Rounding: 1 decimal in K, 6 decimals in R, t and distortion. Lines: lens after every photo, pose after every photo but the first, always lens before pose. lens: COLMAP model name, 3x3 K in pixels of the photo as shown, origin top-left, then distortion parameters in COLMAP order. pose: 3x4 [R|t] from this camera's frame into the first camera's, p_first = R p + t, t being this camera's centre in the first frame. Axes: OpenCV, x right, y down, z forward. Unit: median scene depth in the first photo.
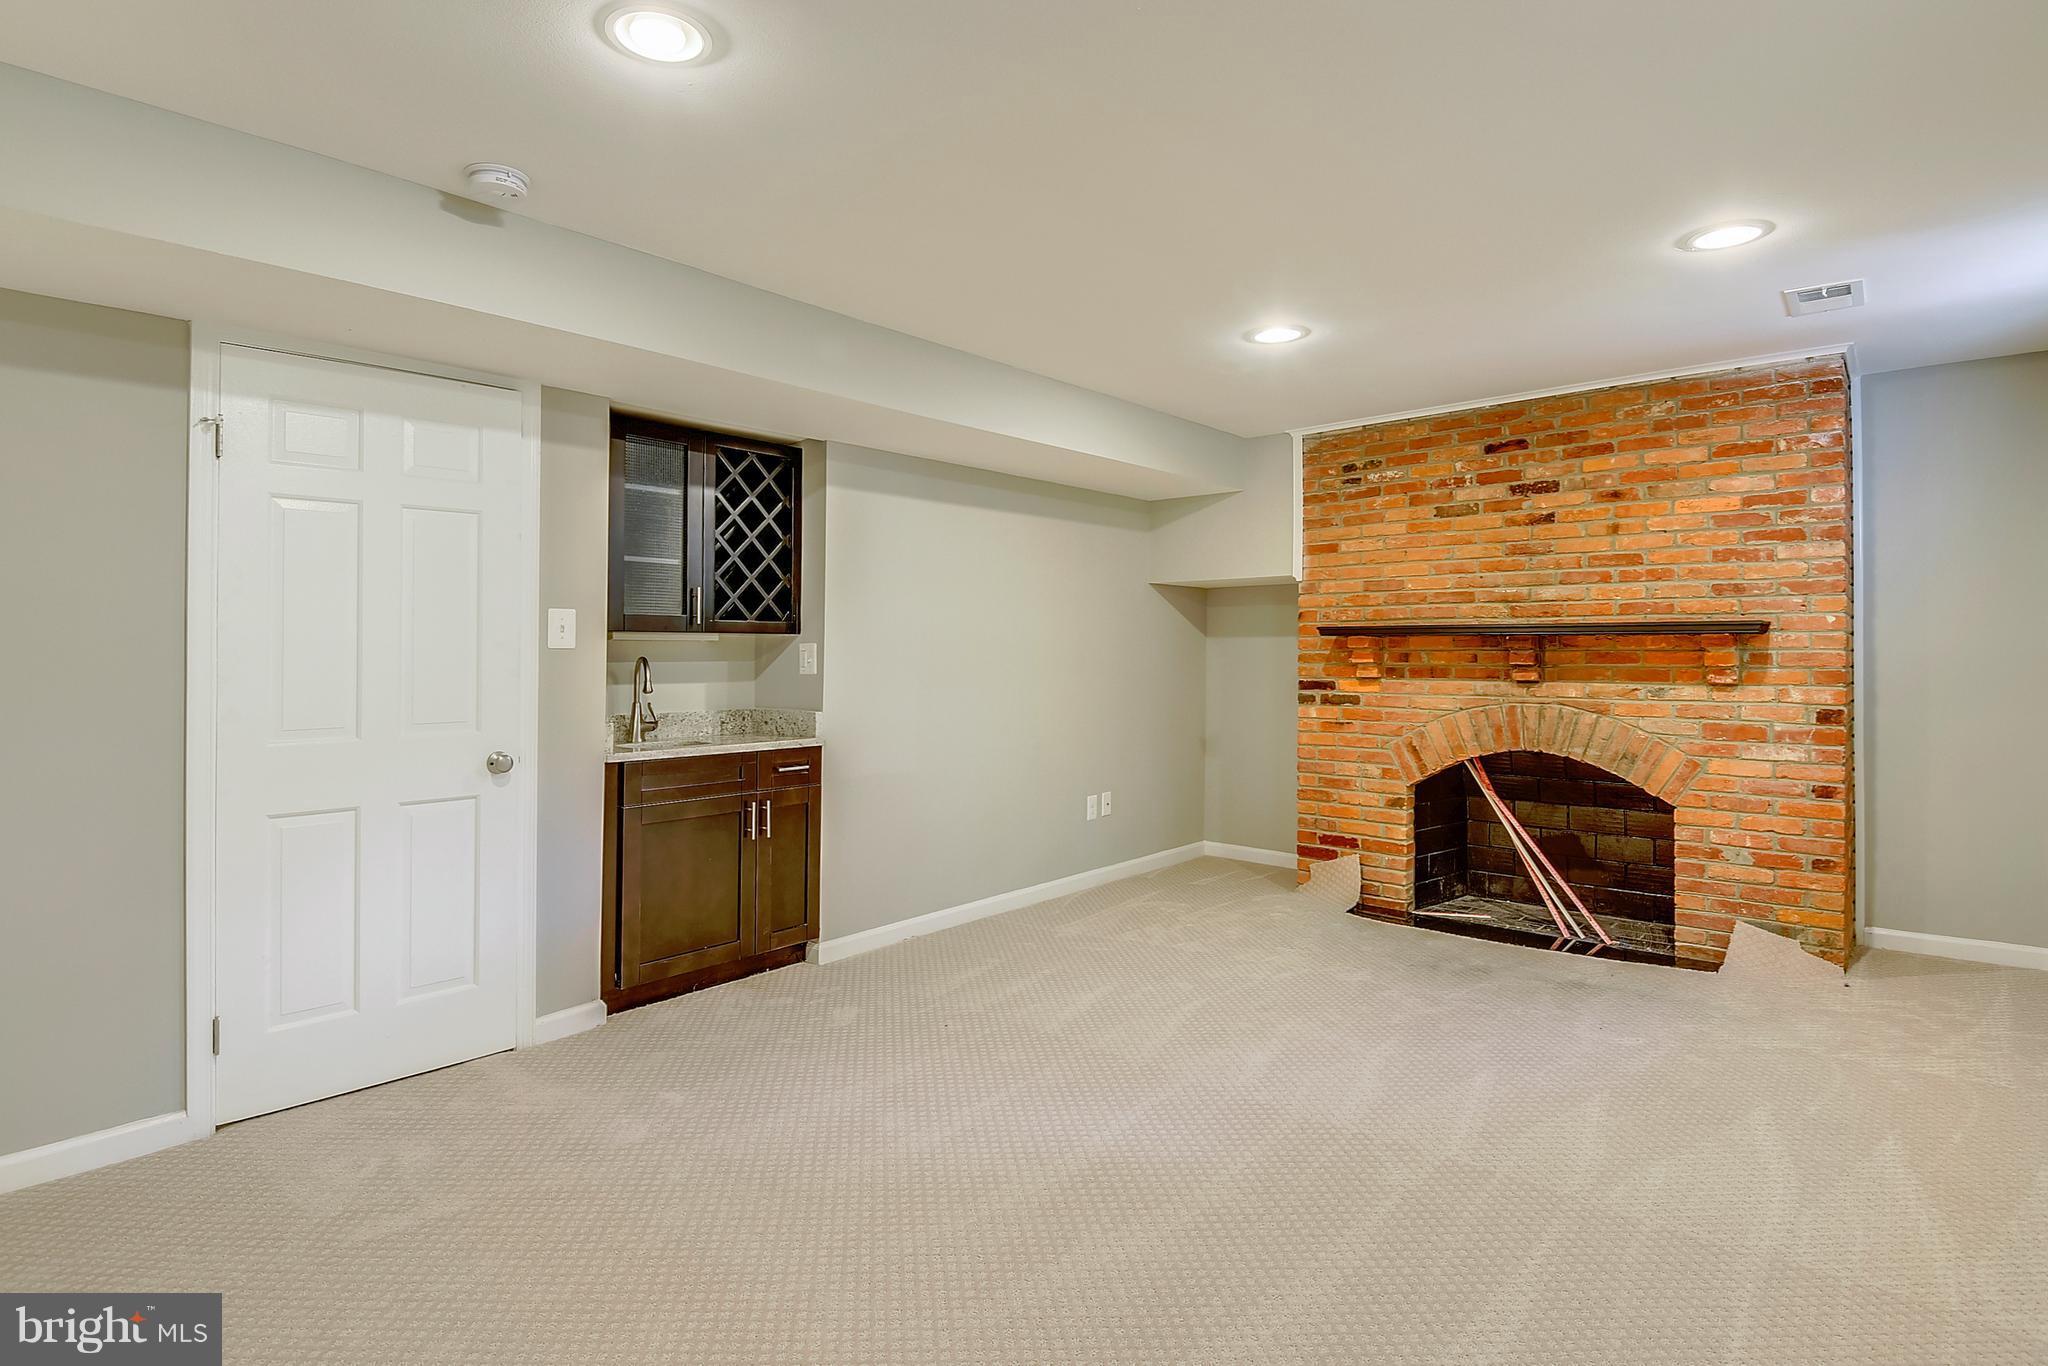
lens RADIAL K [[1023.7, 0, 1025.2], [0, 1023.7, 642.2], [0, 0, 1]] dist [-0.001593, -0.000325]
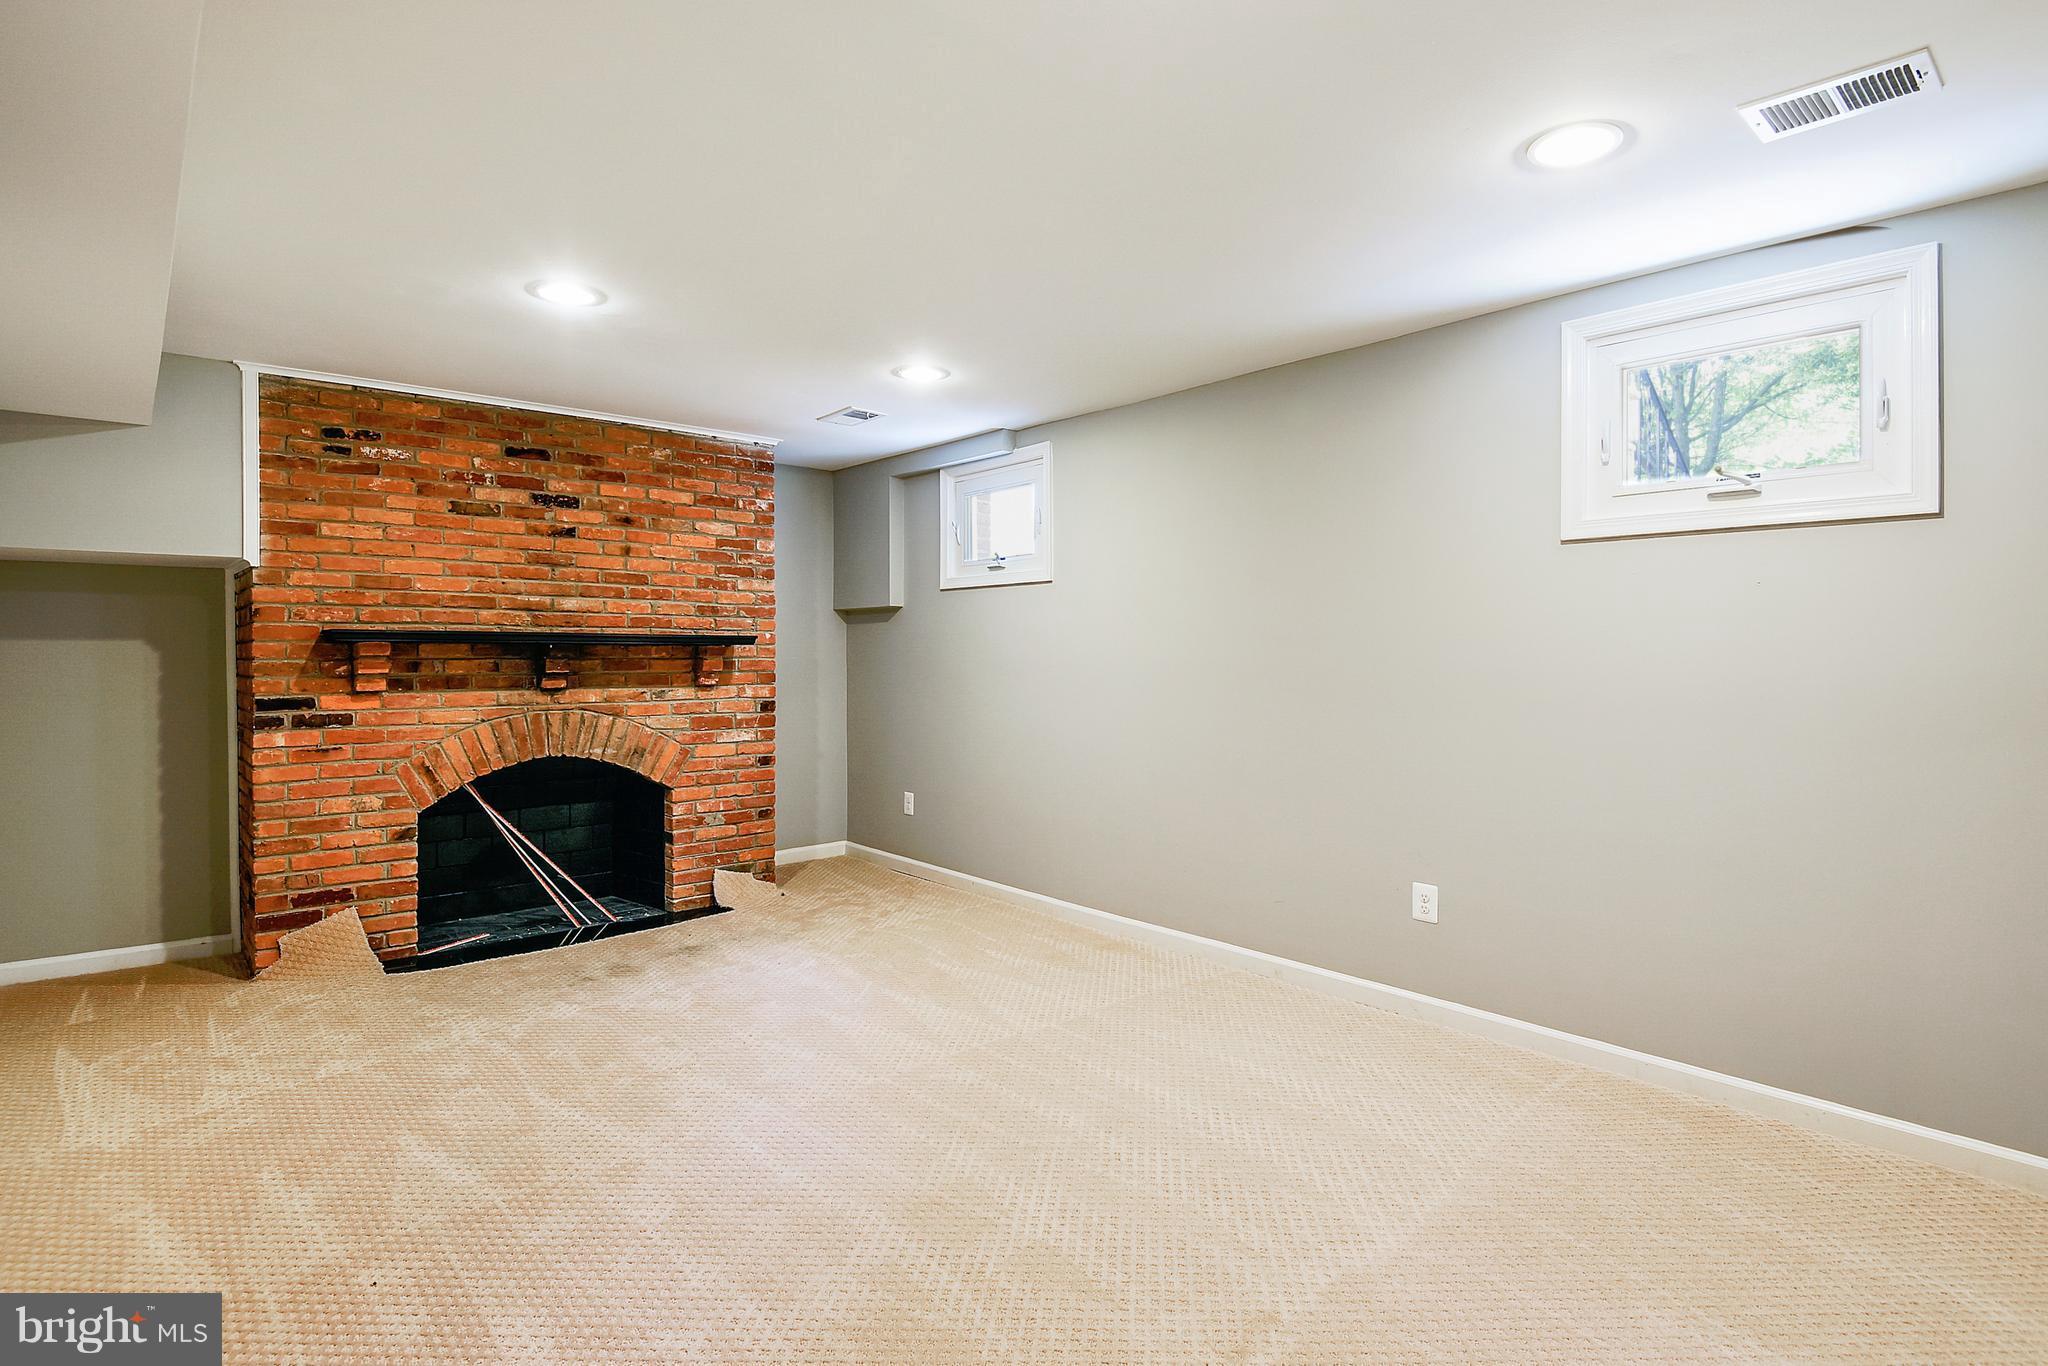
lens RADIAL K [[1038.5, 0, 1005.7], [0, 1038.5, 657.7], [0, 0, 1]] dist [-0.001989, -0.001356]
pose [[0.136112, -0.004419, 0.990684, -0.480750], [-0.011218, 0.999919, 0.006002, -0.004591], [-0.990630, -0.011931, 0.136051, 0.414031]]
